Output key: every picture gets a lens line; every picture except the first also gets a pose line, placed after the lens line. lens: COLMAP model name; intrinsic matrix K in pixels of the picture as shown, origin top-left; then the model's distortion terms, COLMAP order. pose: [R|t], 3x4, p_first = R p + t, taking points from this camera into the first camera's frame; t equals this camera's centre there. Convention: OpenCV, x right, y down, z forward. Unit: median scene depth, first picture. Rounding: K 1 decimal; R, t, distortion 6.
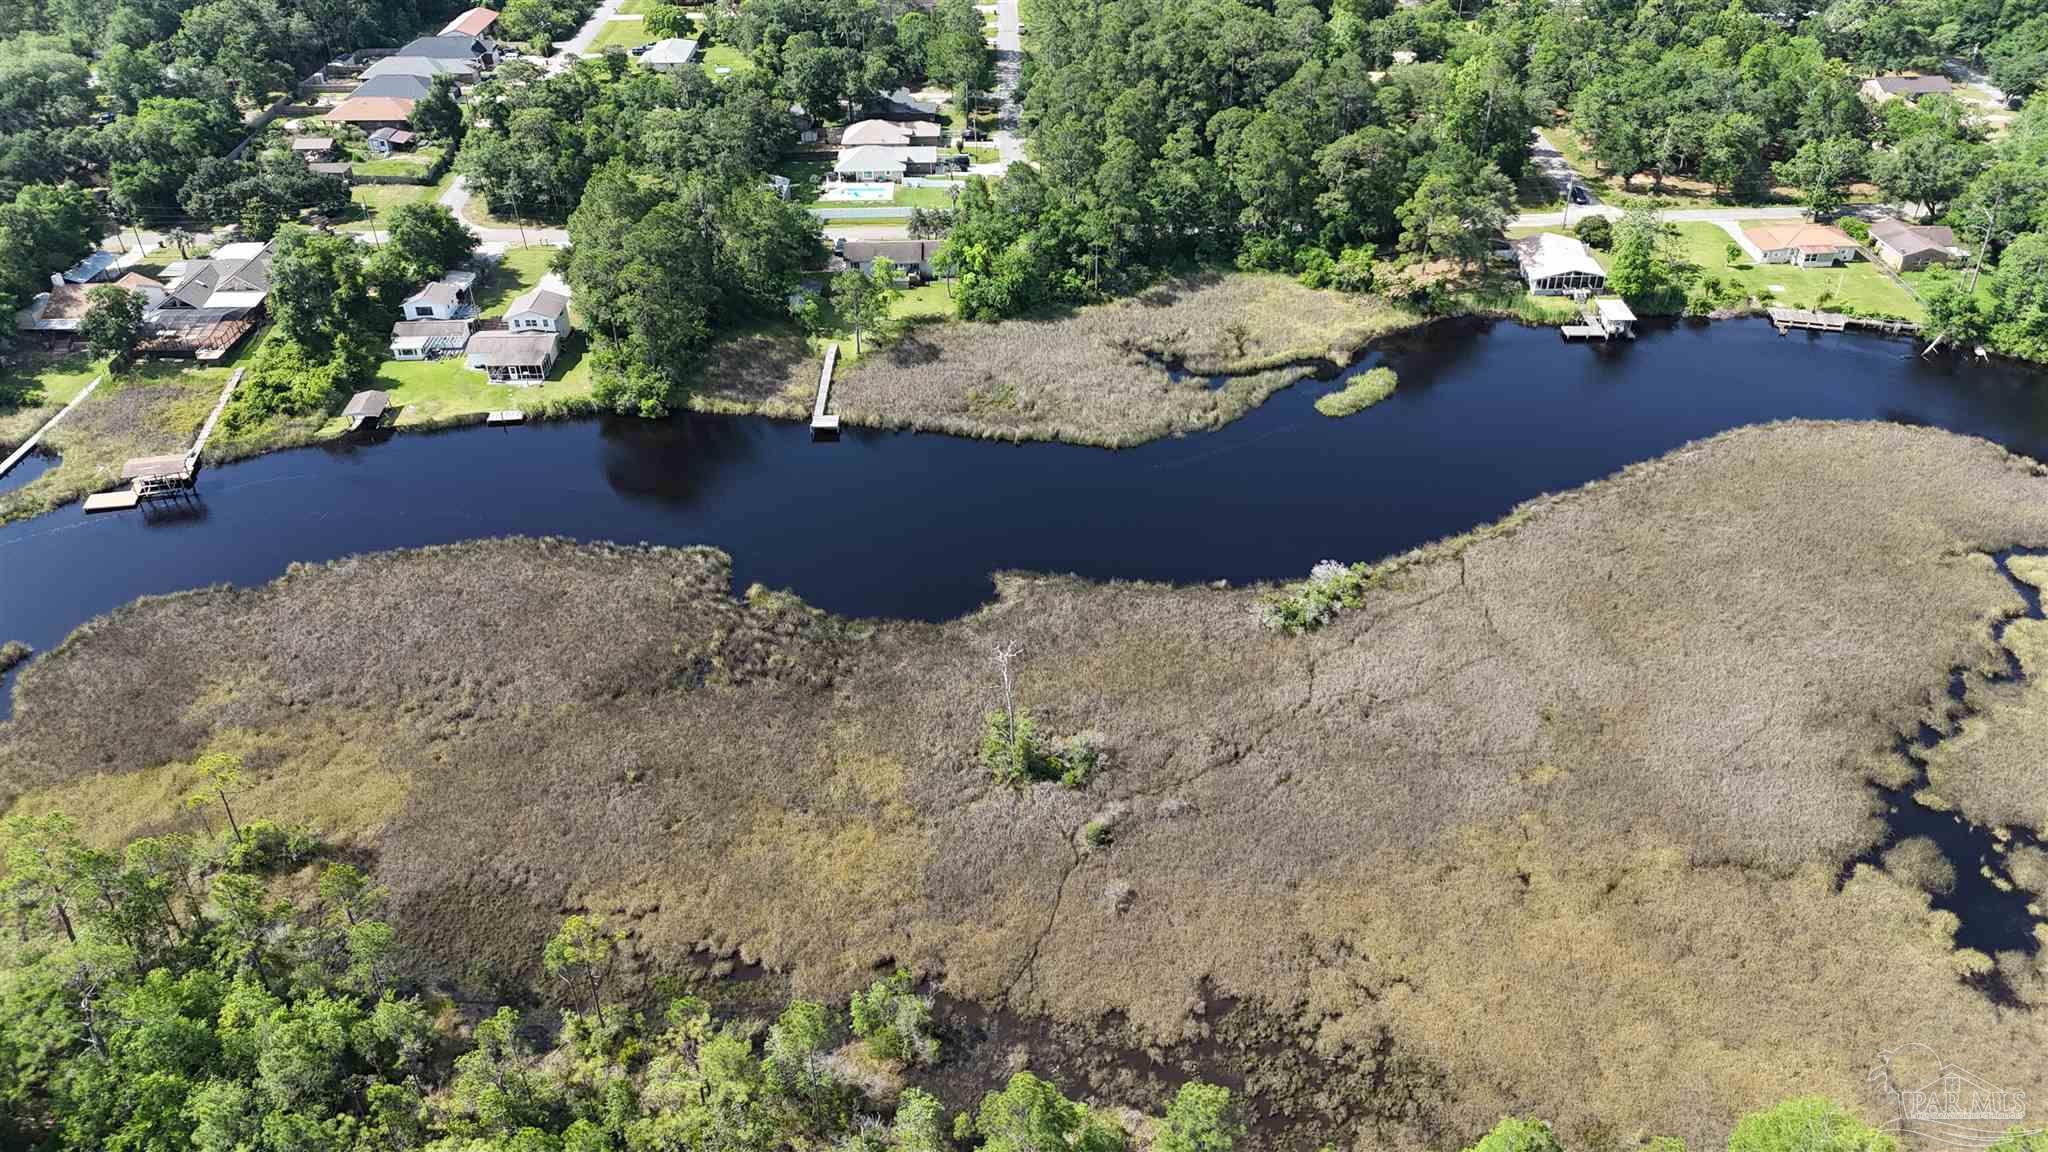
lens RADIAL K [[1519.1, 0, 1020.6], [0, 1519.1, 575.2], [0, 0, 1]] dist [0.075724, -0.075561]
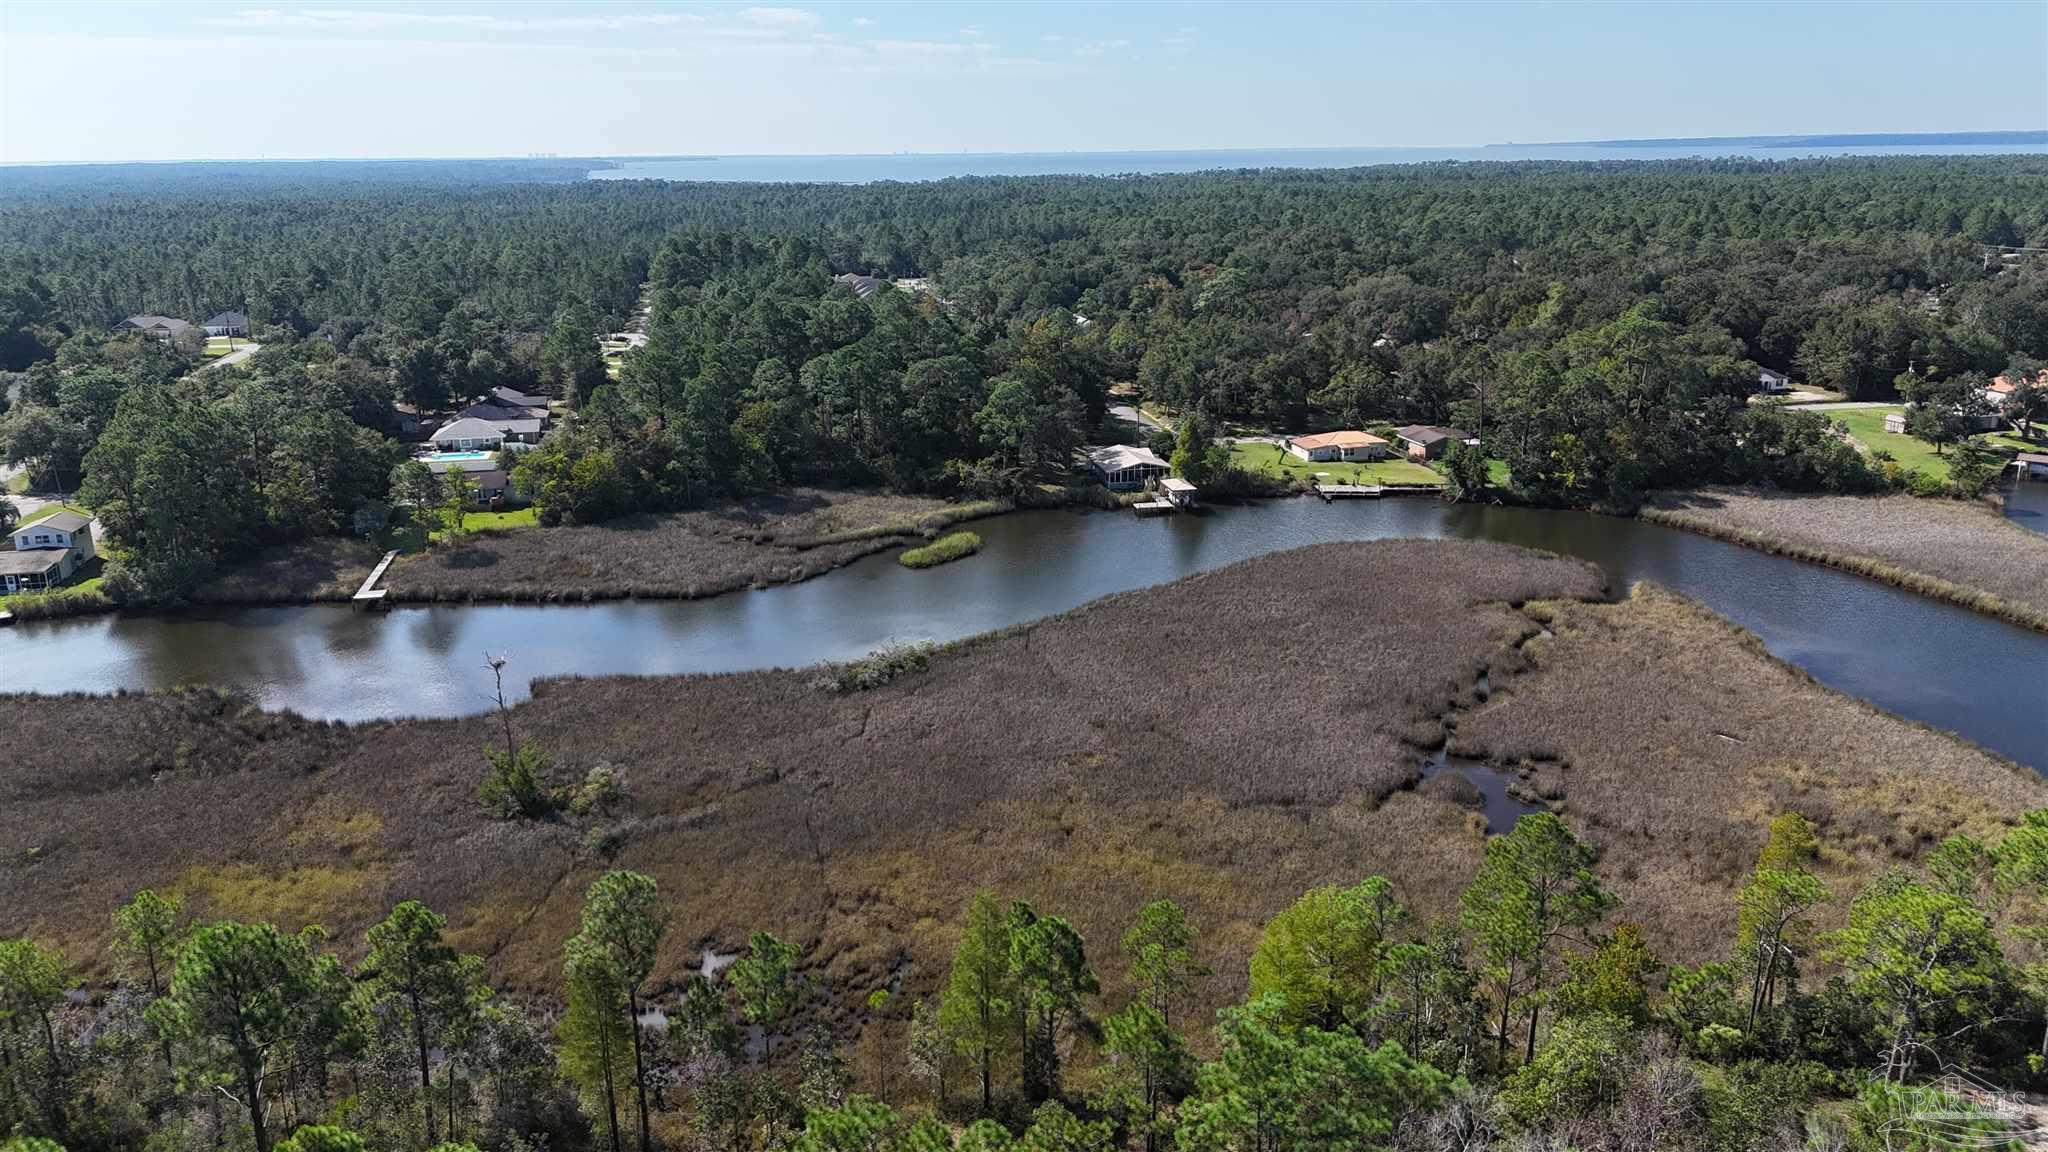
lens RADIAL K [[1519.1, 0, 1028.8], [0, 1519.1, 576.9], [0, 0, 1]] dist [0.075724, -0.075561]
pose [[0.980892, -0.047614, 0.188635, 0.076493], [0.104114, 0.947536, -0.302218, 0.184368], [-0.164349, 0.316083, 0.934388, 0.046692]]
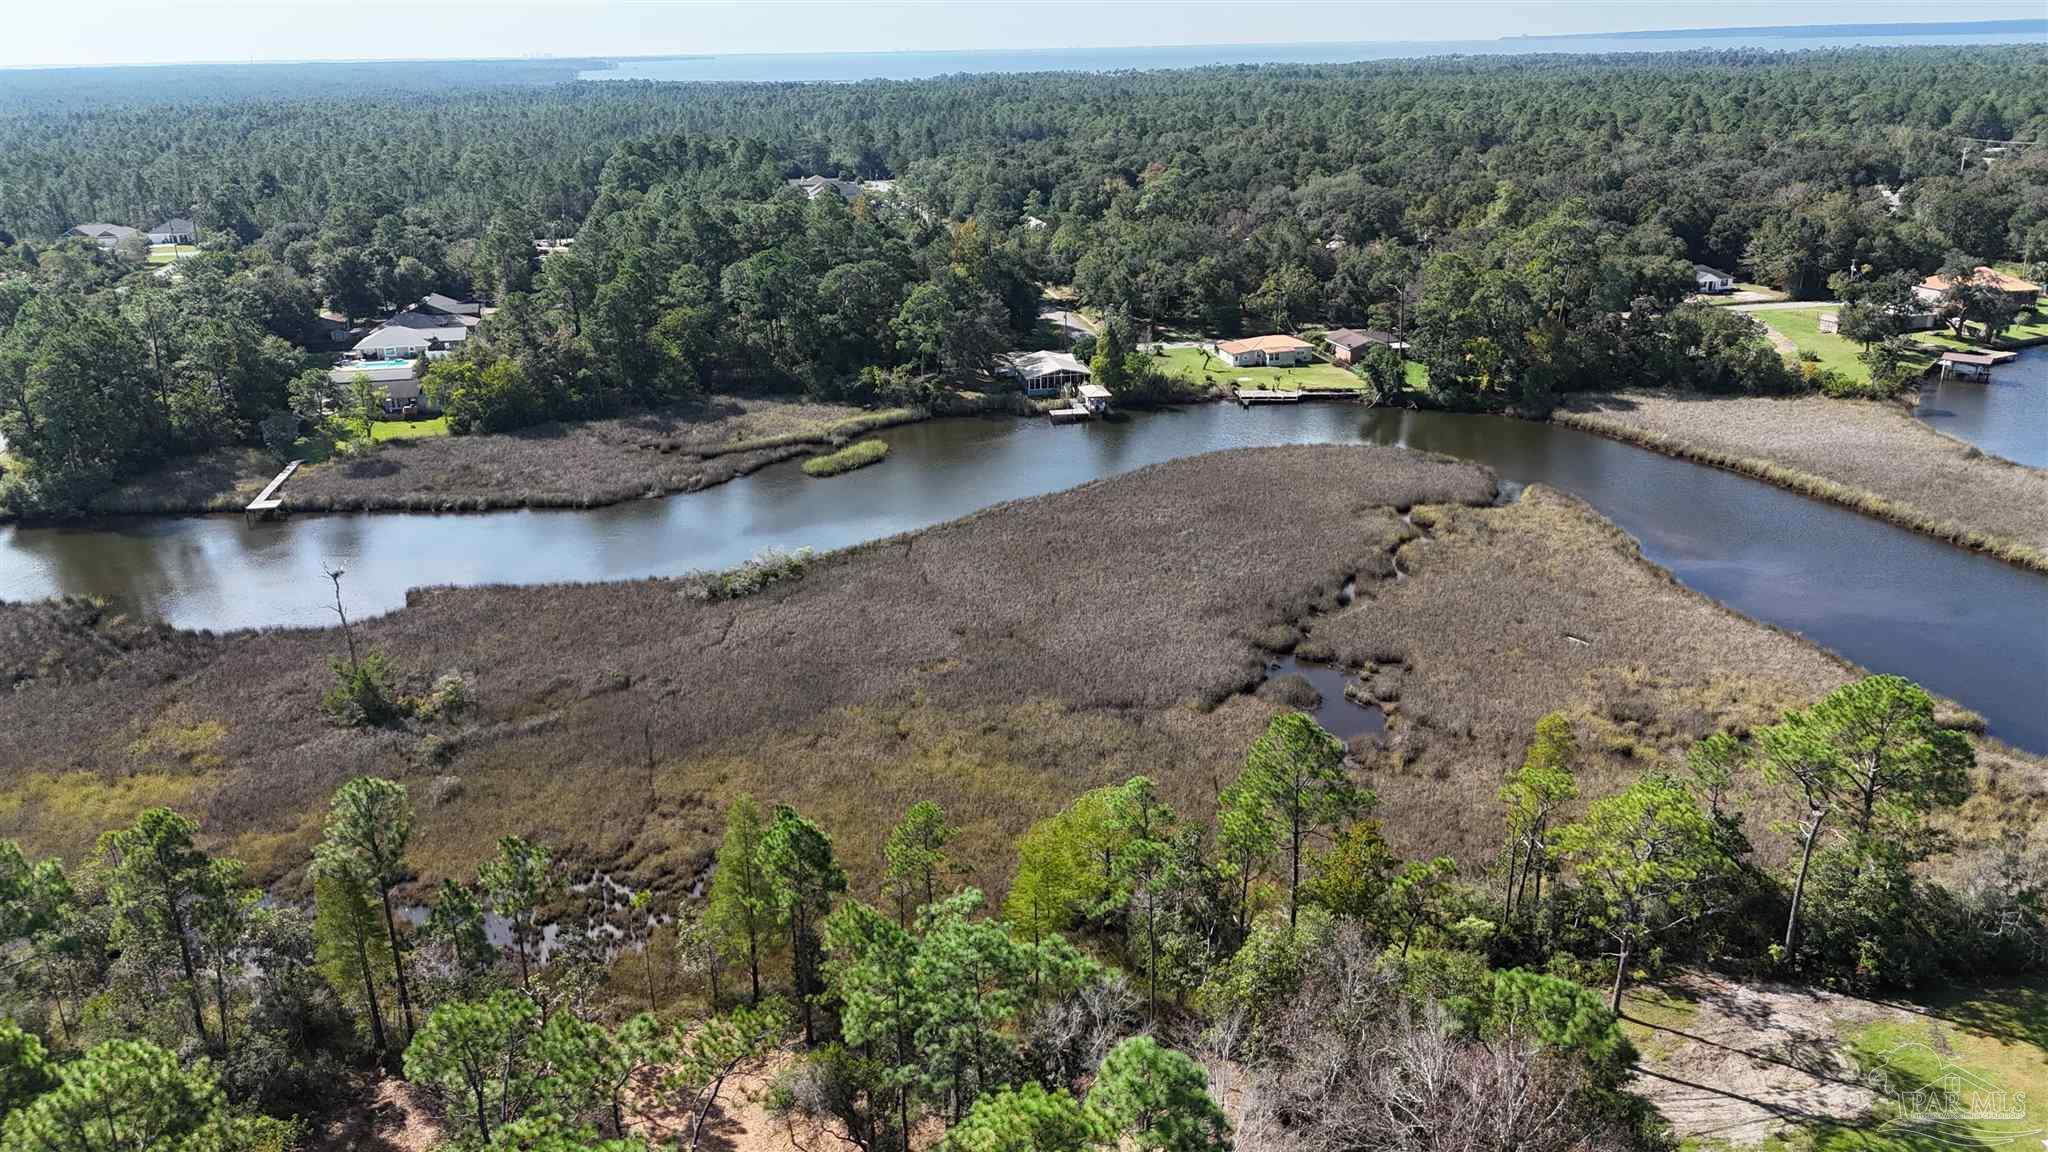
lens RADIAL K [[1519.1, 0, 1031.2], [0, 1519.1, 579.7], [0, 0, 1]] dist [0.075724, -0.075561]
pose [[0.981411, -0.064517, 0.180750, 0.135635], [0.108072, 0.964067, -0.242682, 0.191433], [-0.158598, 0.257705, 0.953118, 0.034858]]
